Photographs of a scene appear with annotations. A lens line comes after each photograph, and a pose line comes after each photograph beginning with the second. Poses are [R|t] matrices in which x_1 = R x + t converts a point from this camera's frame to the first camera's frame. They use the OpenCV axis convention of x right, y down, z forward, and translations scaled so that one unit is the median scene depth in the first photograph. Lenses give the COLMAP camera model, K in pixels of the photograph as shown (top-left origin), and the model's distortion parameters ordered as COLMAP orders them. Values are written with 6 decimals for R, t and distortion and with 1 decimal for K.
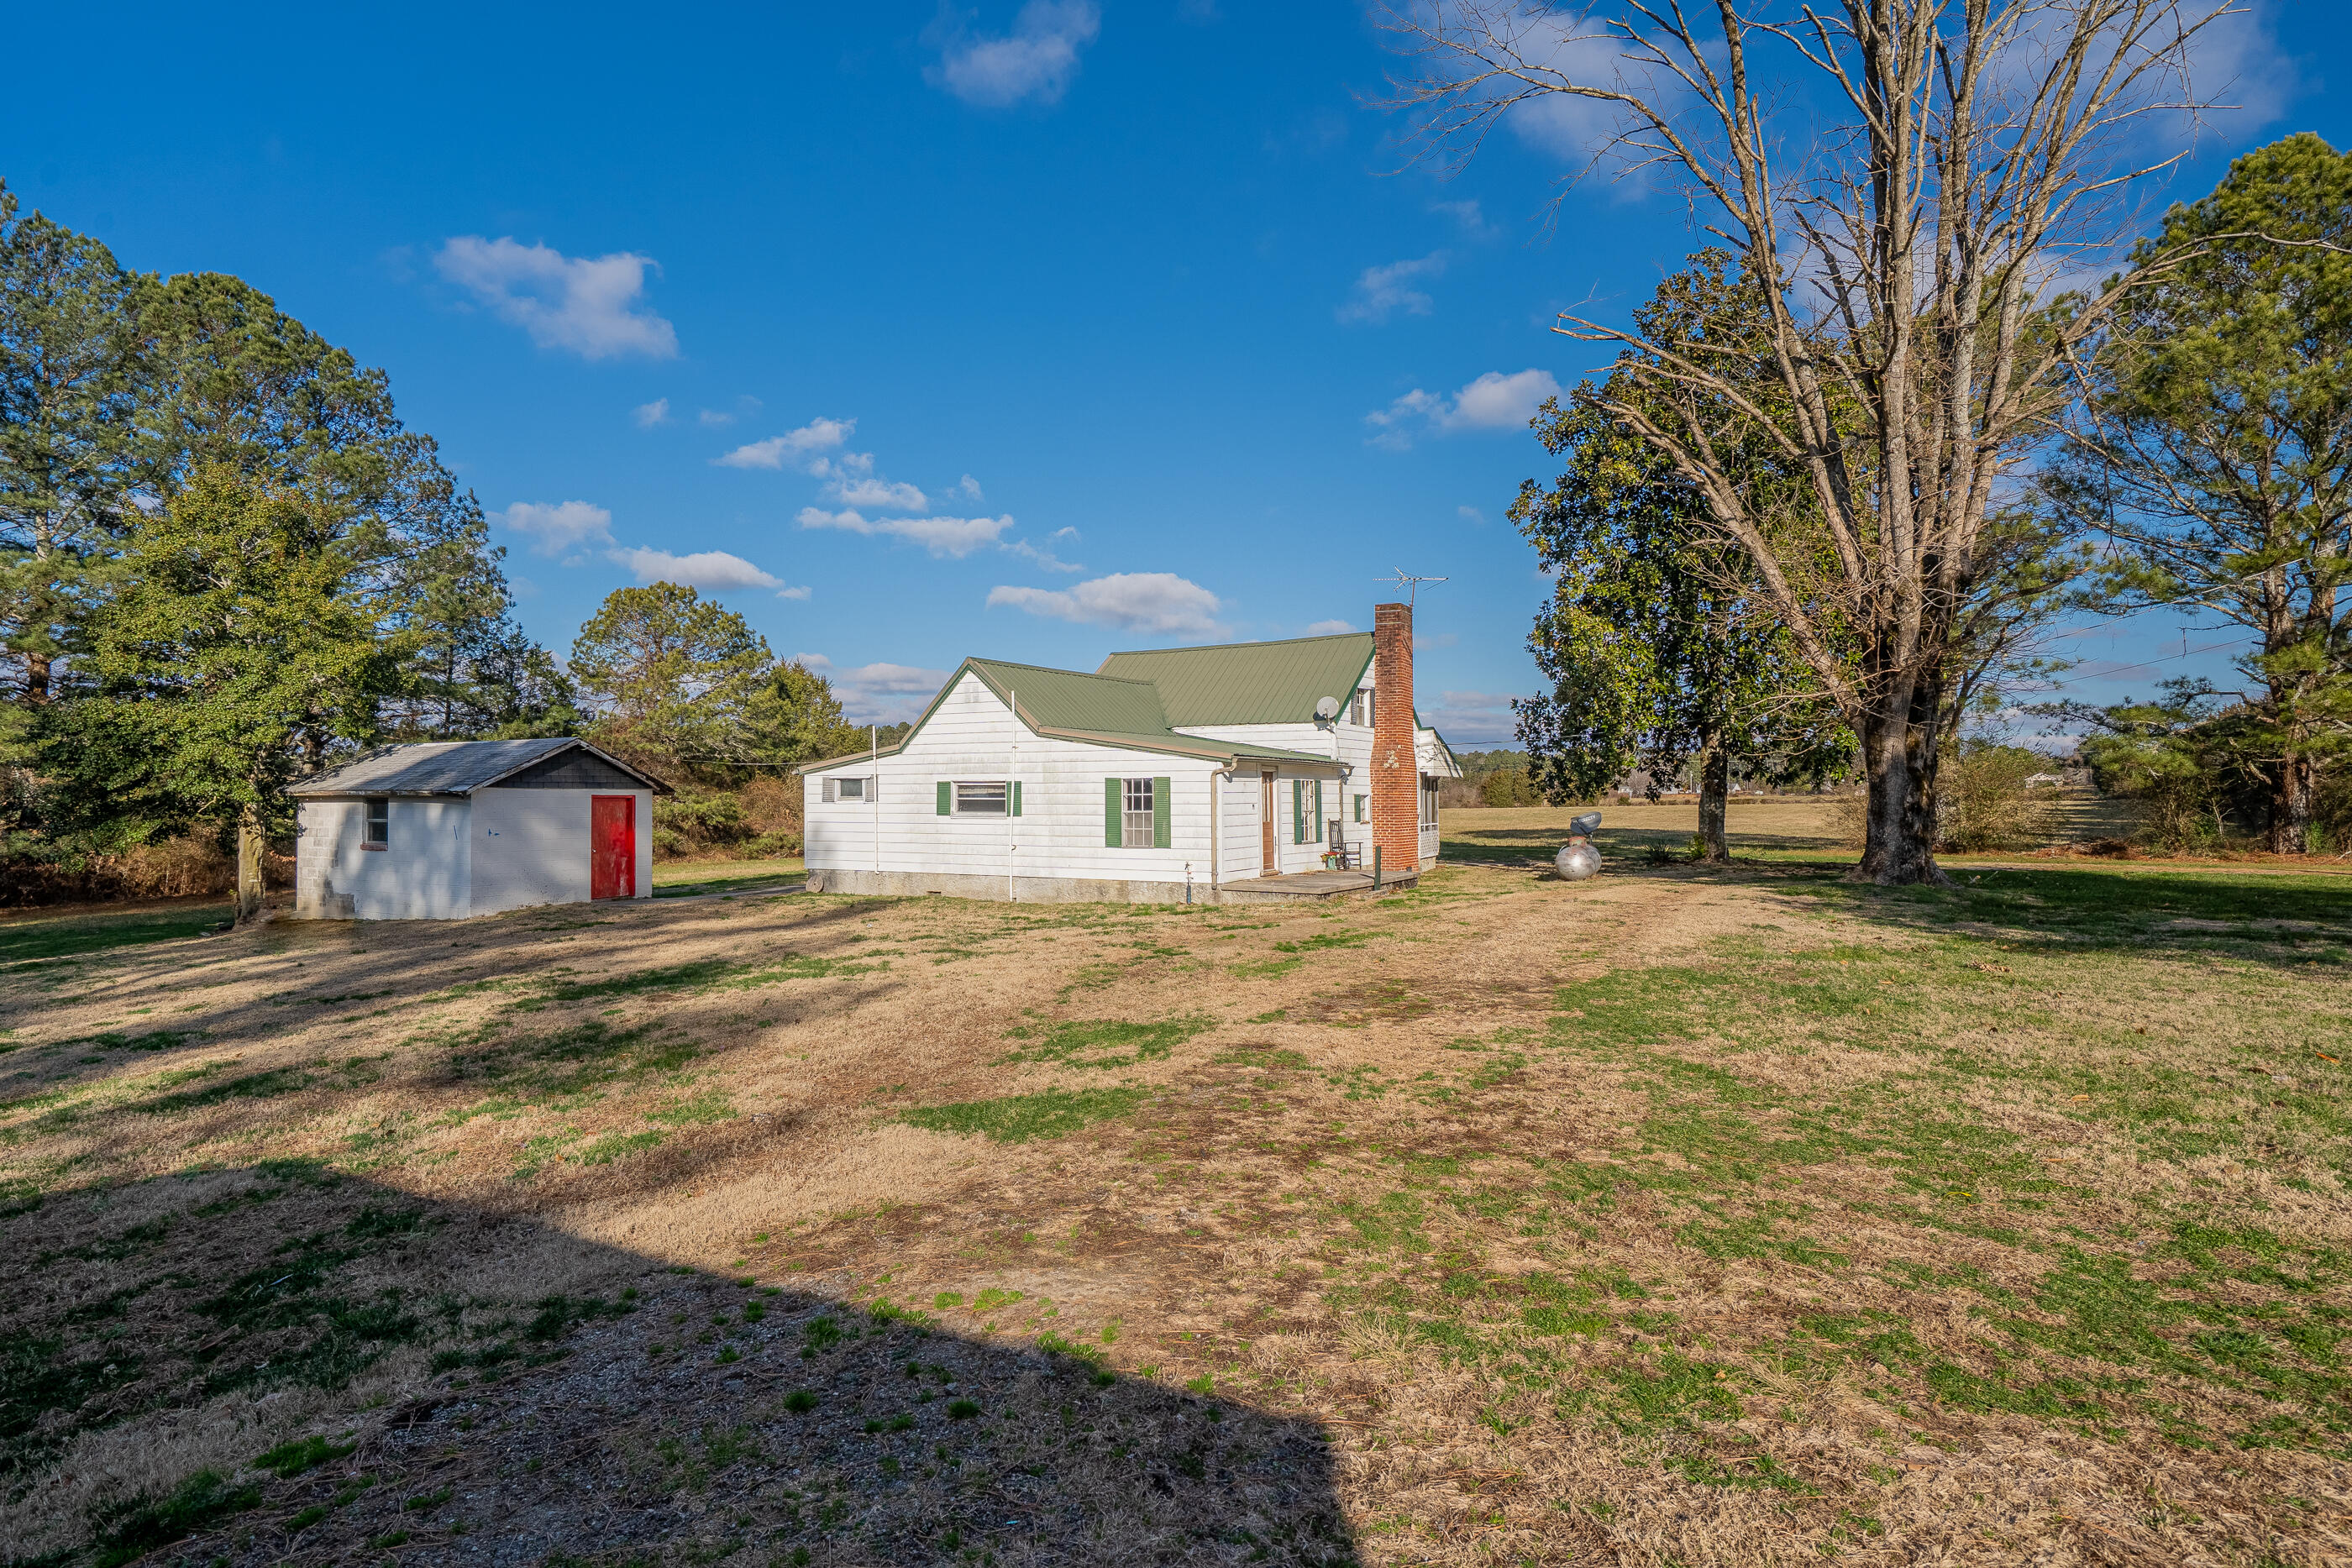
lens RADIAL K [[1228.8, 0, 1170.7], [0, 1228.8, 767.1], [0, 0, 1]] dist [0.002710, 0.001328]
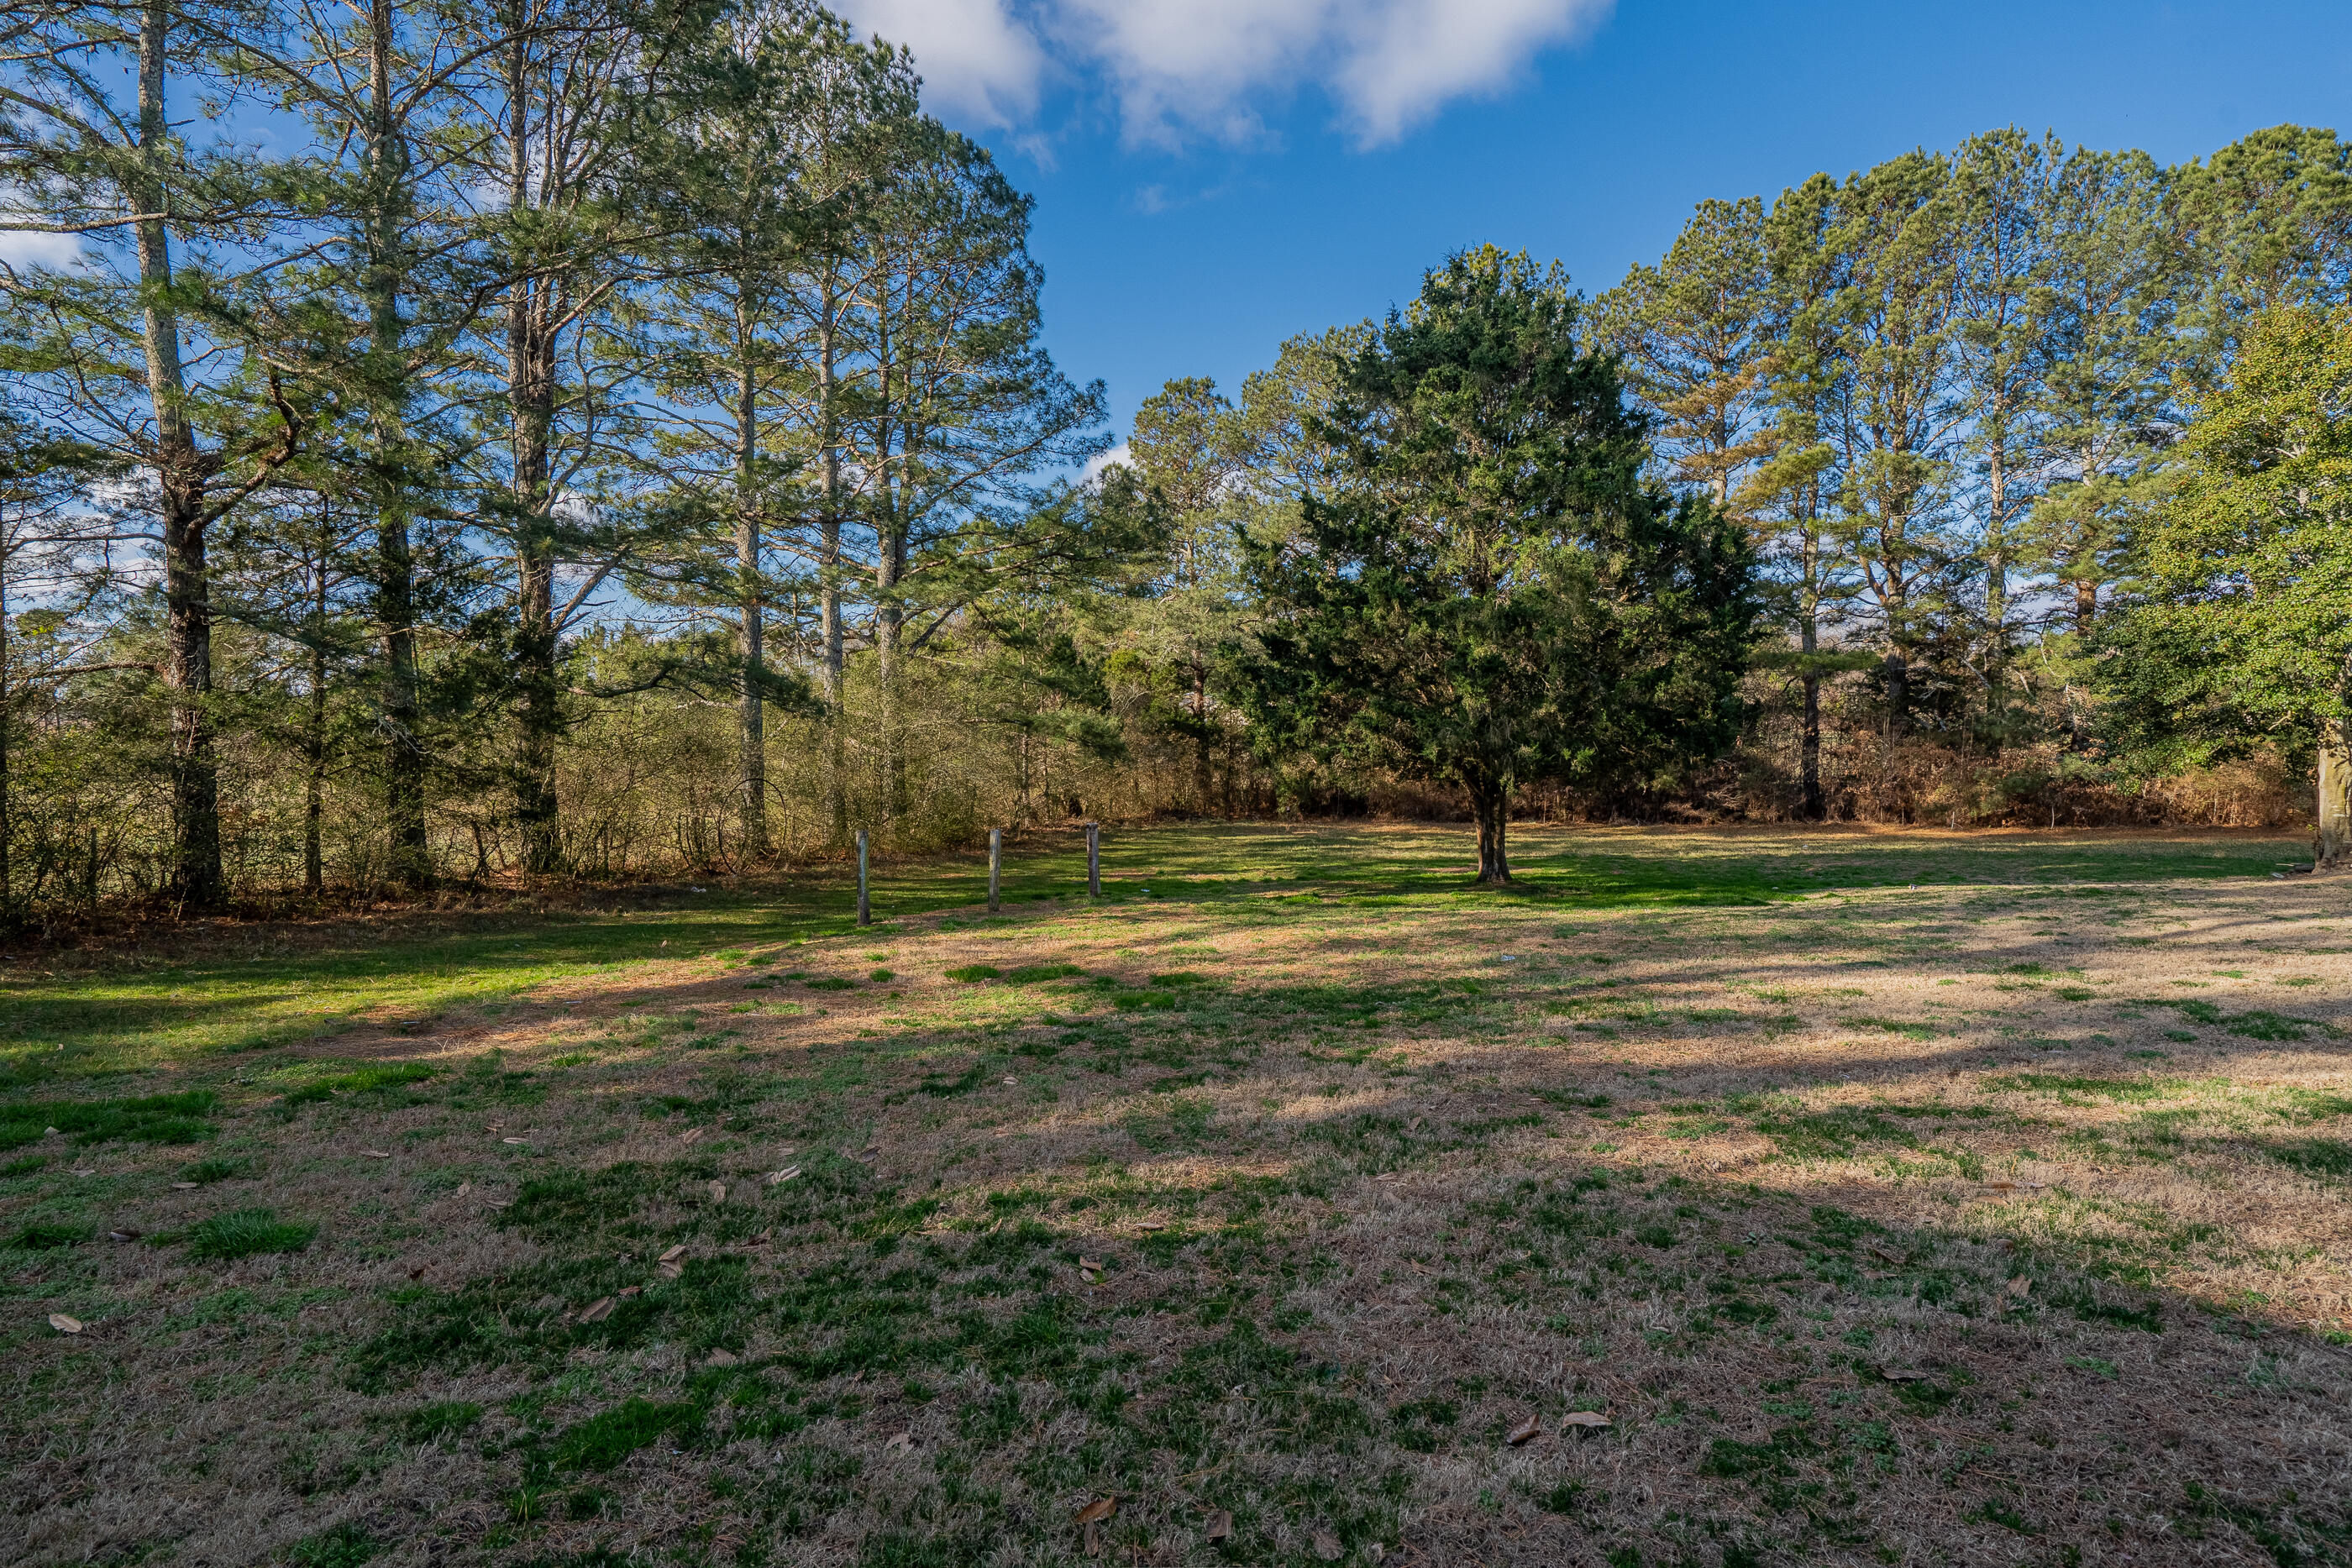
lens RADIAL K [[1228.8, 0, 1170.7], [0, 1228.8, 767.1], [0, 0, 1]] dist [0.002710, 0.001328]
pose [[0.189728, 0.021506, -0.981601, -0.093616], [0.036203, 0.998927, 0.028883, 0.009266], [0.981169, -0.041016, 0.188746, 0.093279]]
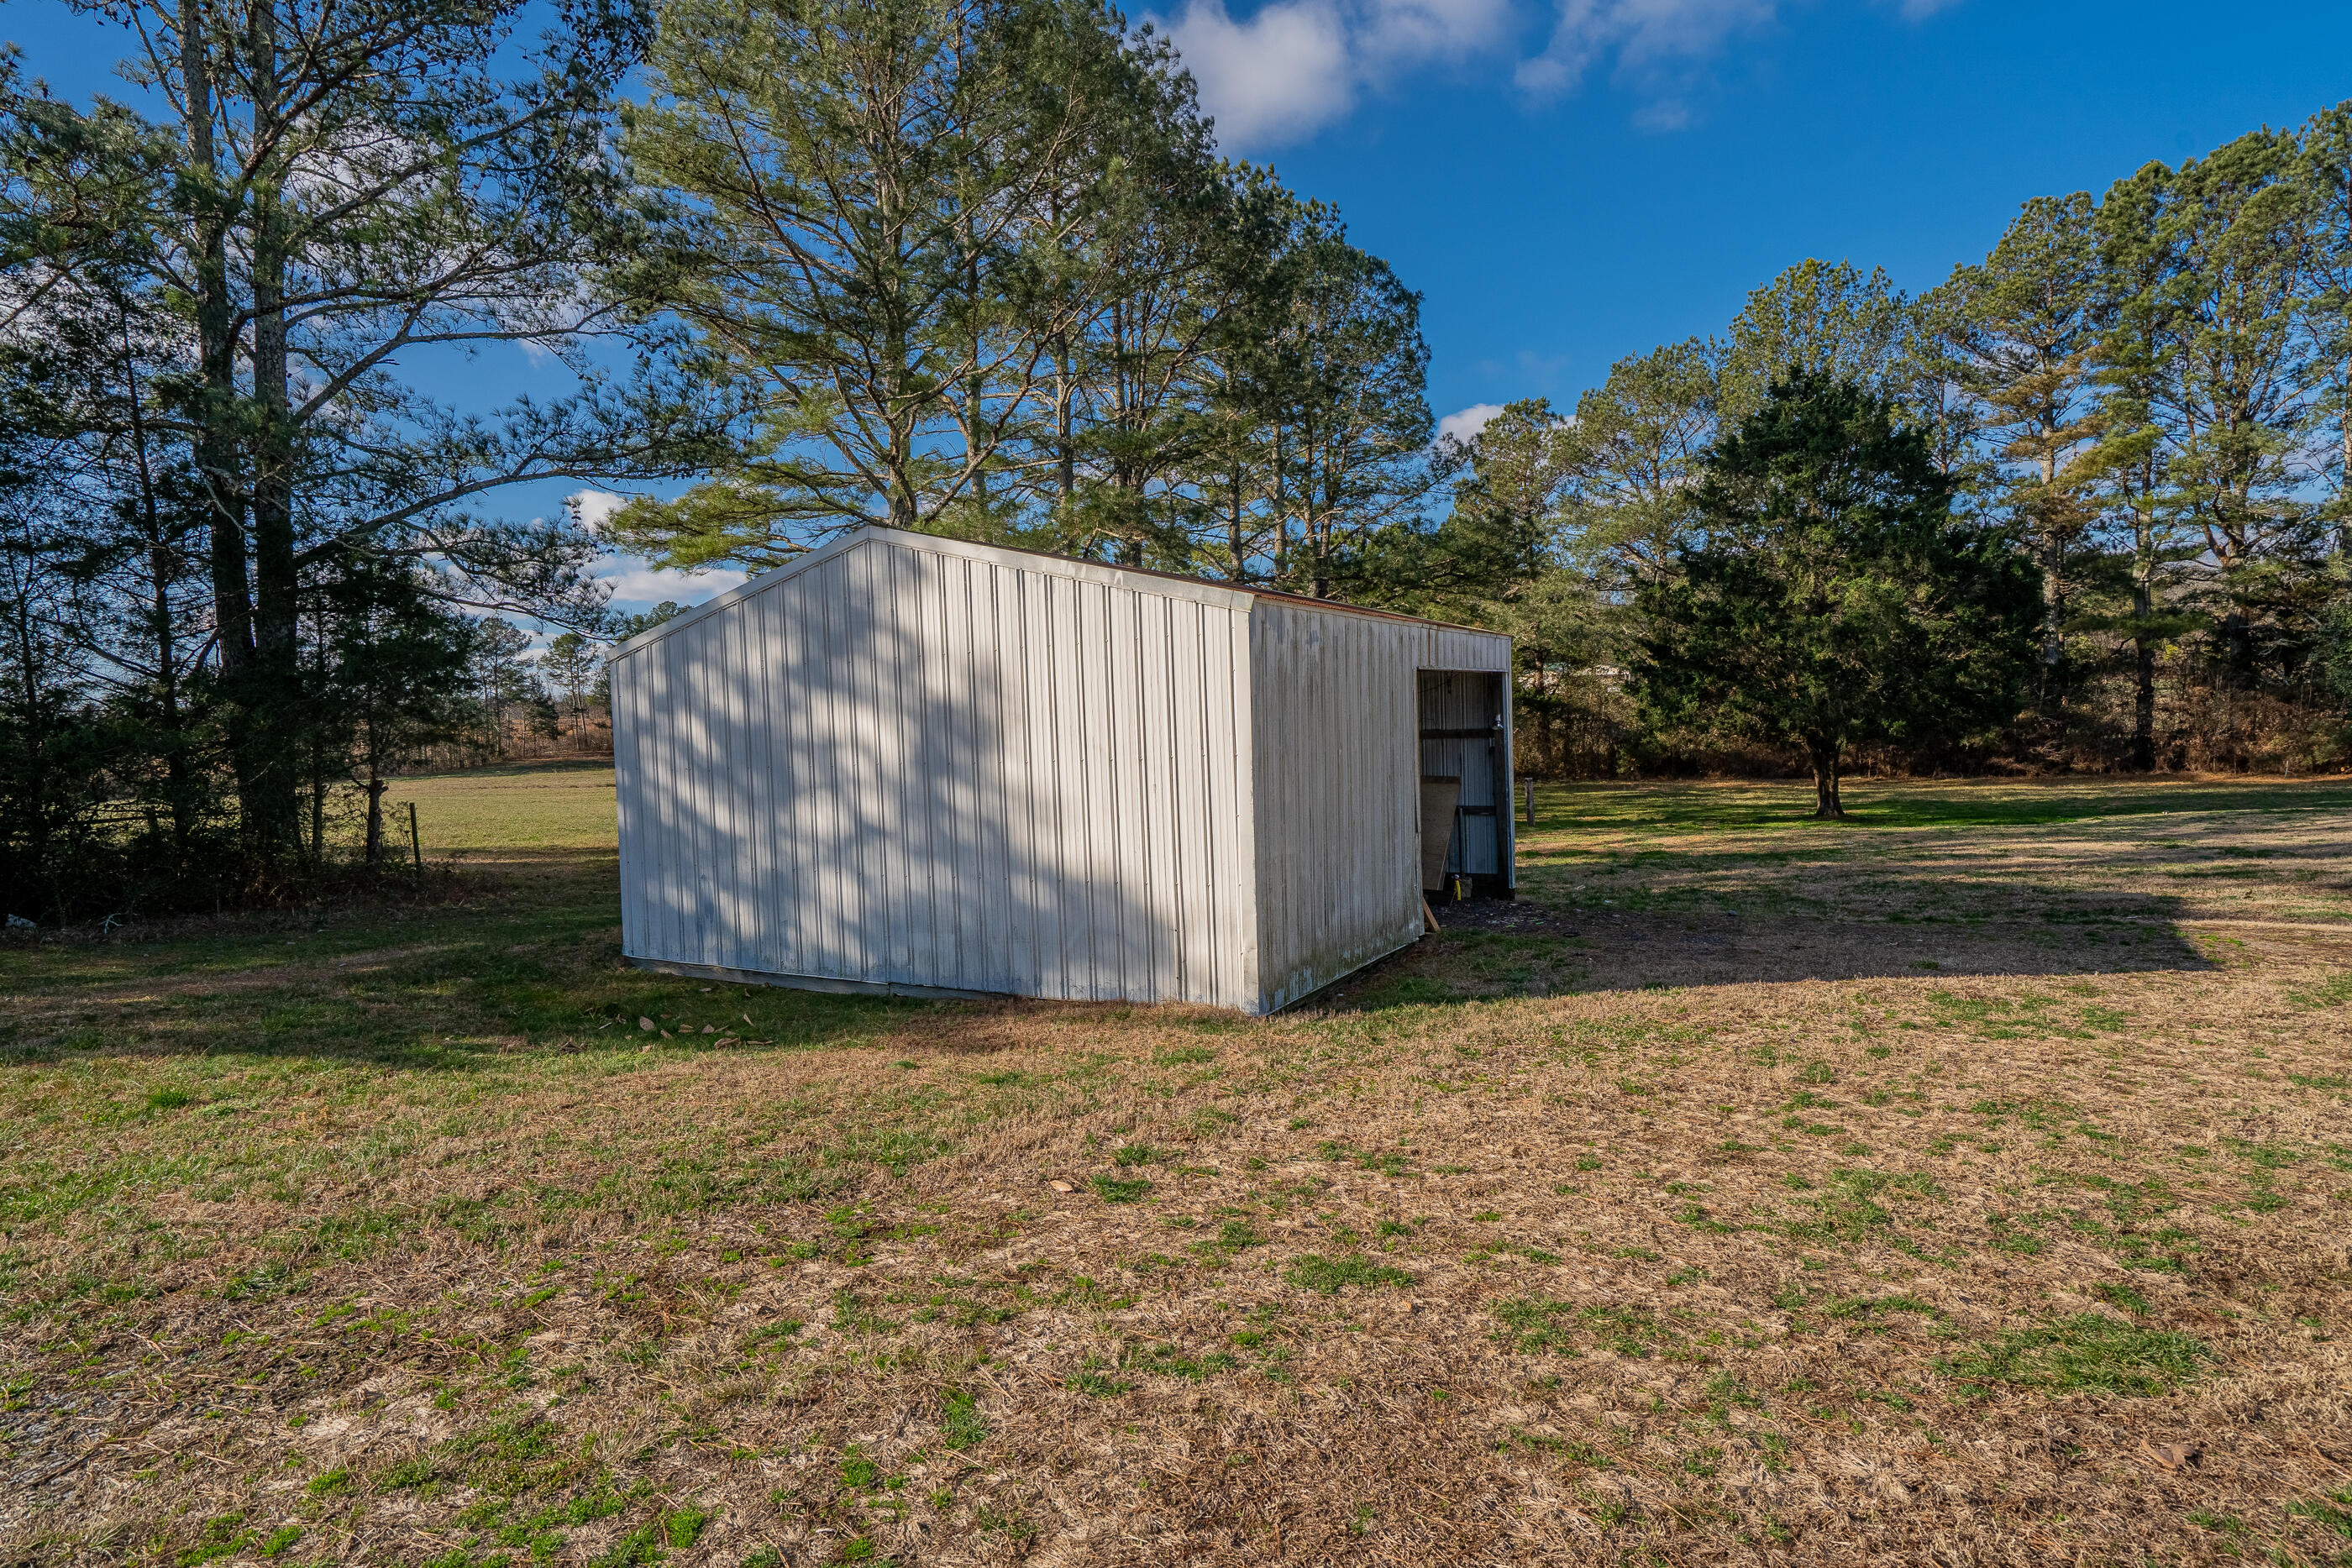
lens RADIAL K [[1200.8, 0, 1171.8], [0, 1200.8, 773.6], [0, 0, 1]] dist [0.005707, 0.000822]
pose [[-0.038044, 0.050232, -0.998013, 0.309441], [0.065991, 0.996682, 0.047649, -0.017280], [0.997095, -0.064047, -0.041233, -0.119671]]
